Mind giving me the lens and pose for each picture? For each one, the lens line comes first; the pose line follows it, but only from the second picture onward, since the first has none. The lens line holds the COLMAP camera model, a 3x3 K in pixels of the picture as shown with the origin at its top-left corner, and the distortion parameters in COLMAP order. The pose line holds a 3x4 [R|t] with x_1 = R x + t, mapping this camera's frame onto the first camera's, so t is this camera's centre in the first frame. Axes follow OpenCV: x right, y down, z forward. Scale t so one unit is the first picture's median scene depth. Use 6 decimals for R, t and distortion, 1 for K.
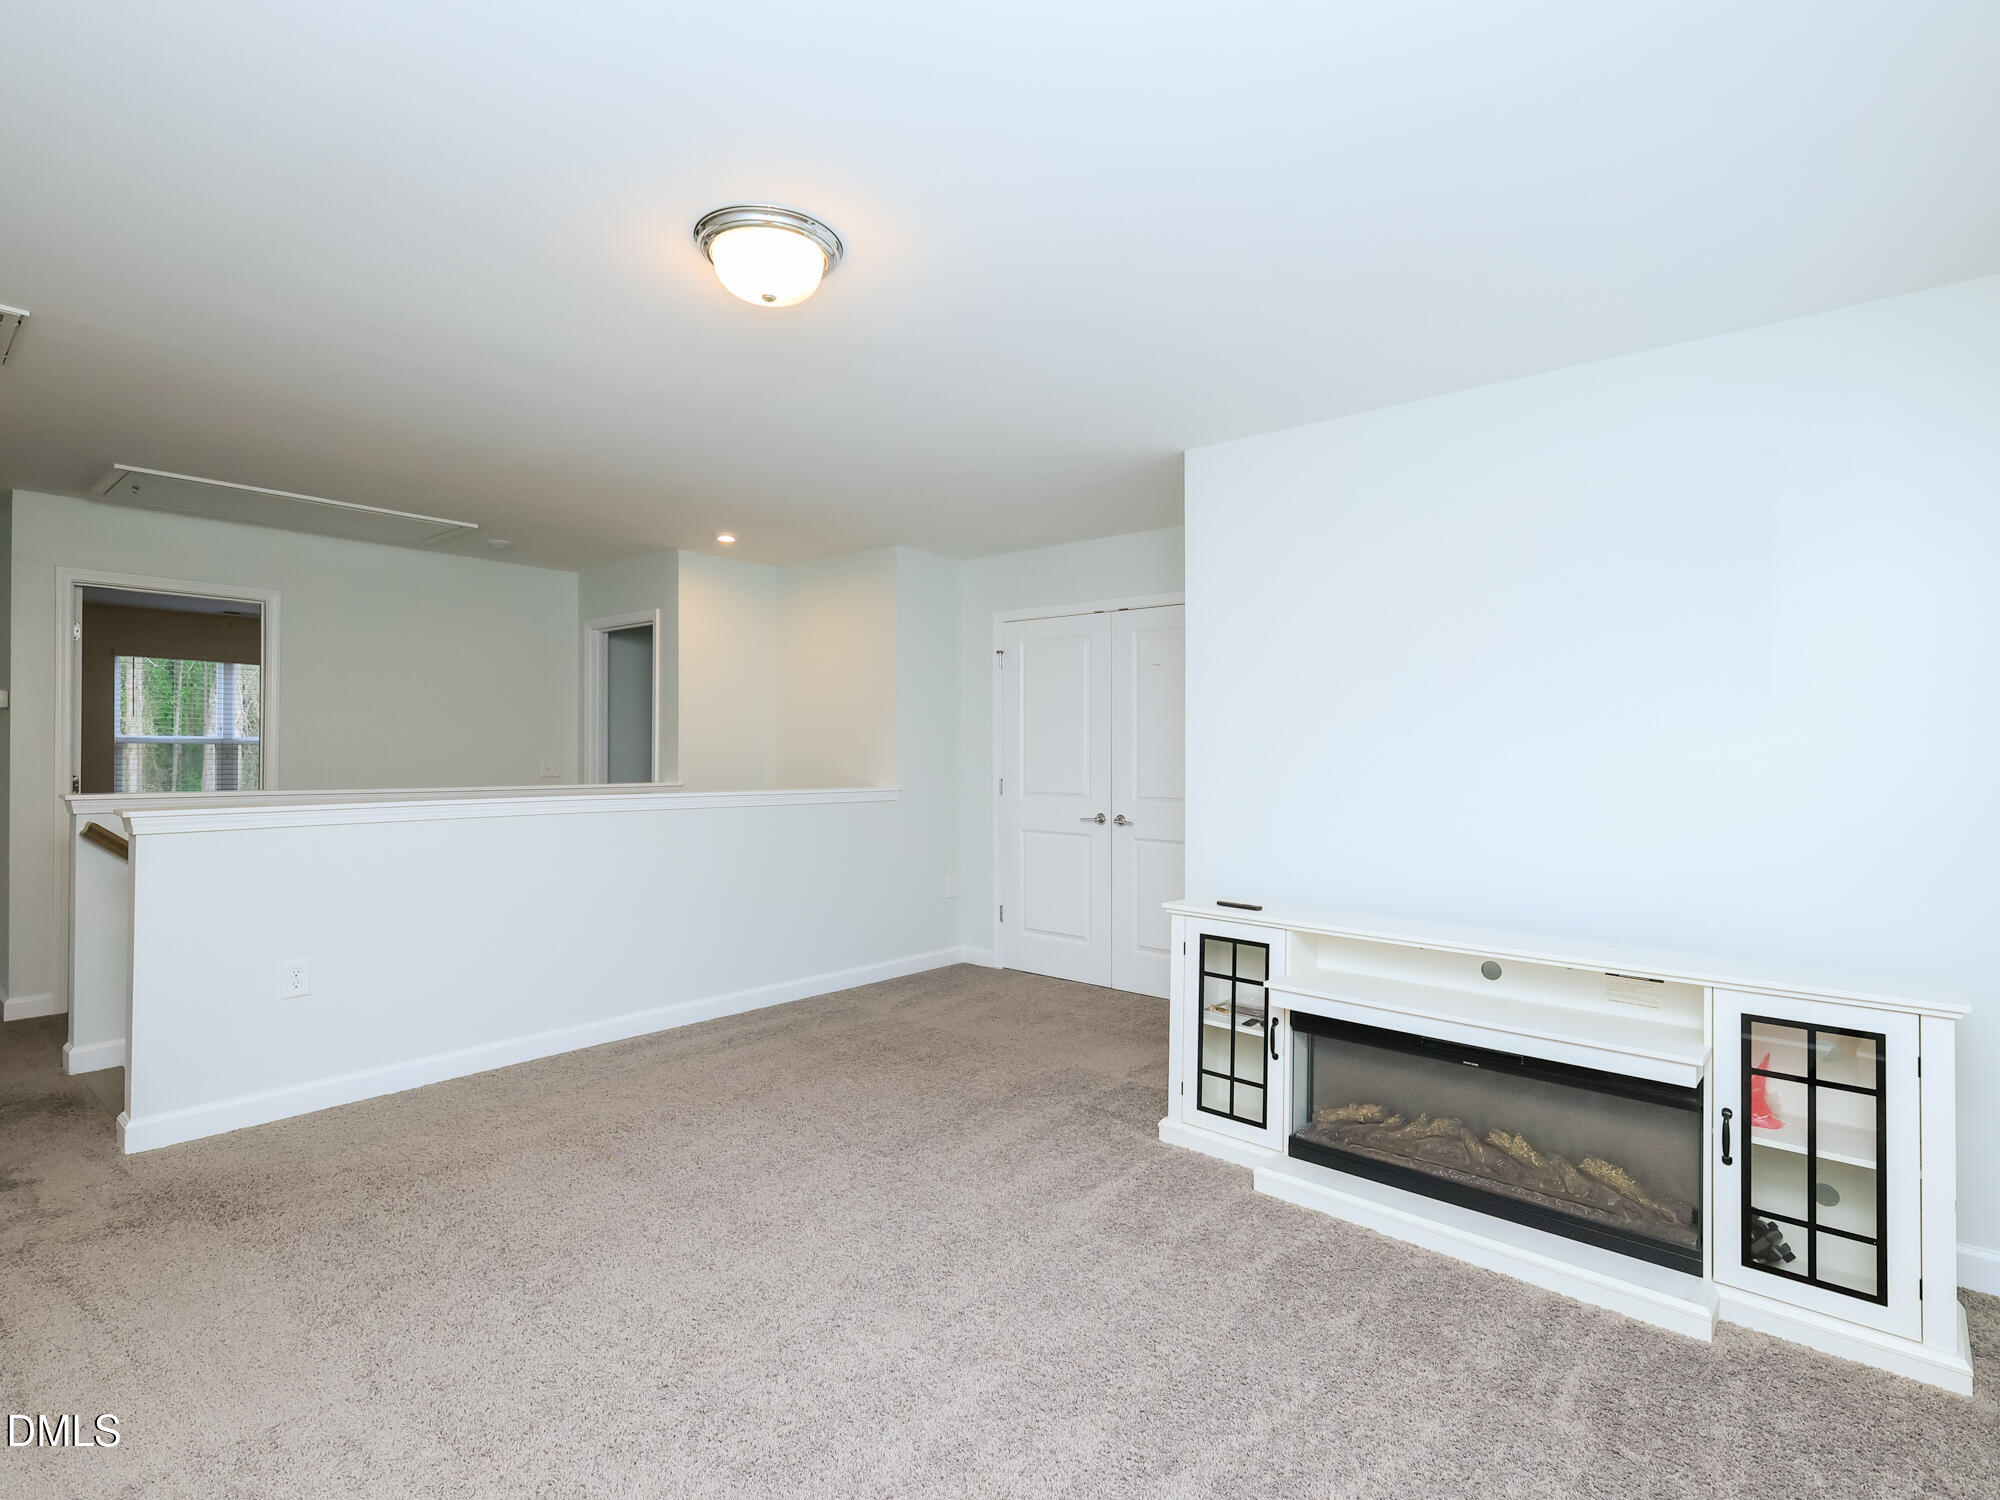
lens RADIAL K [[990.0, 0, 1000.0], [0, 990.0, 750.0], [0, 0, 1]] dist [0.002784, 0.000563]
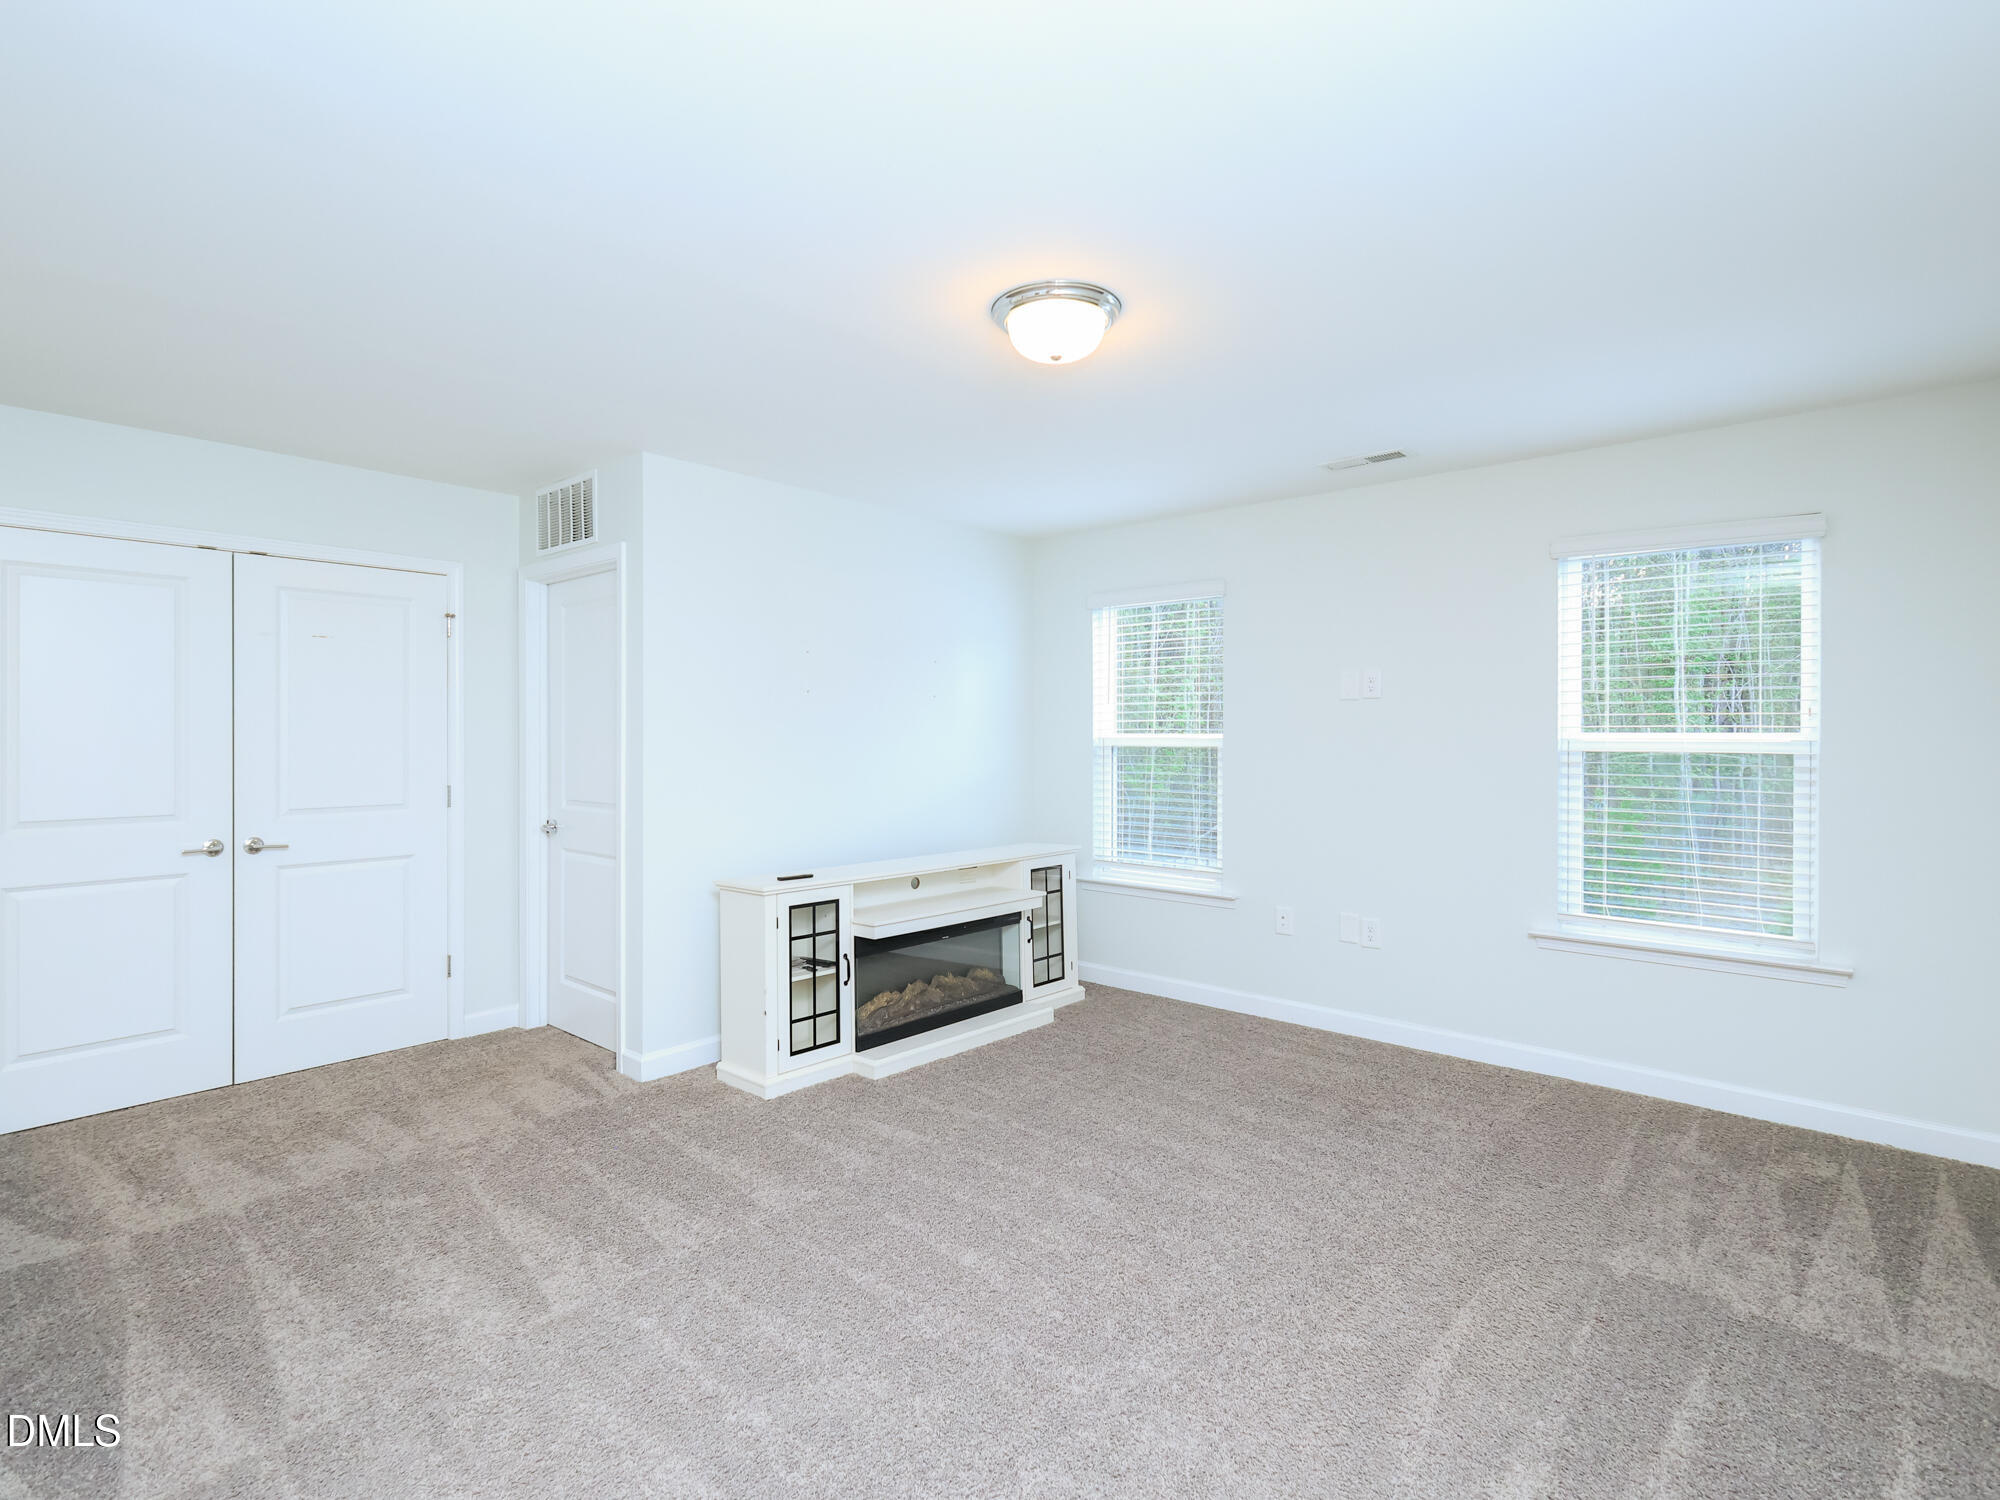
lens RADIAL K [[974.4, 0, 991.7], [0, 974.4, 738.3], [0, 0, 1]] dist [0.000329, -0.000008]
pose [[0.014787, 0.001632, 0.999889, -1.016825], [0.003839, 0.999991, -0.001688, -0.007988], [-0.999883, 0.003864, 0.014781, 0.806585]]
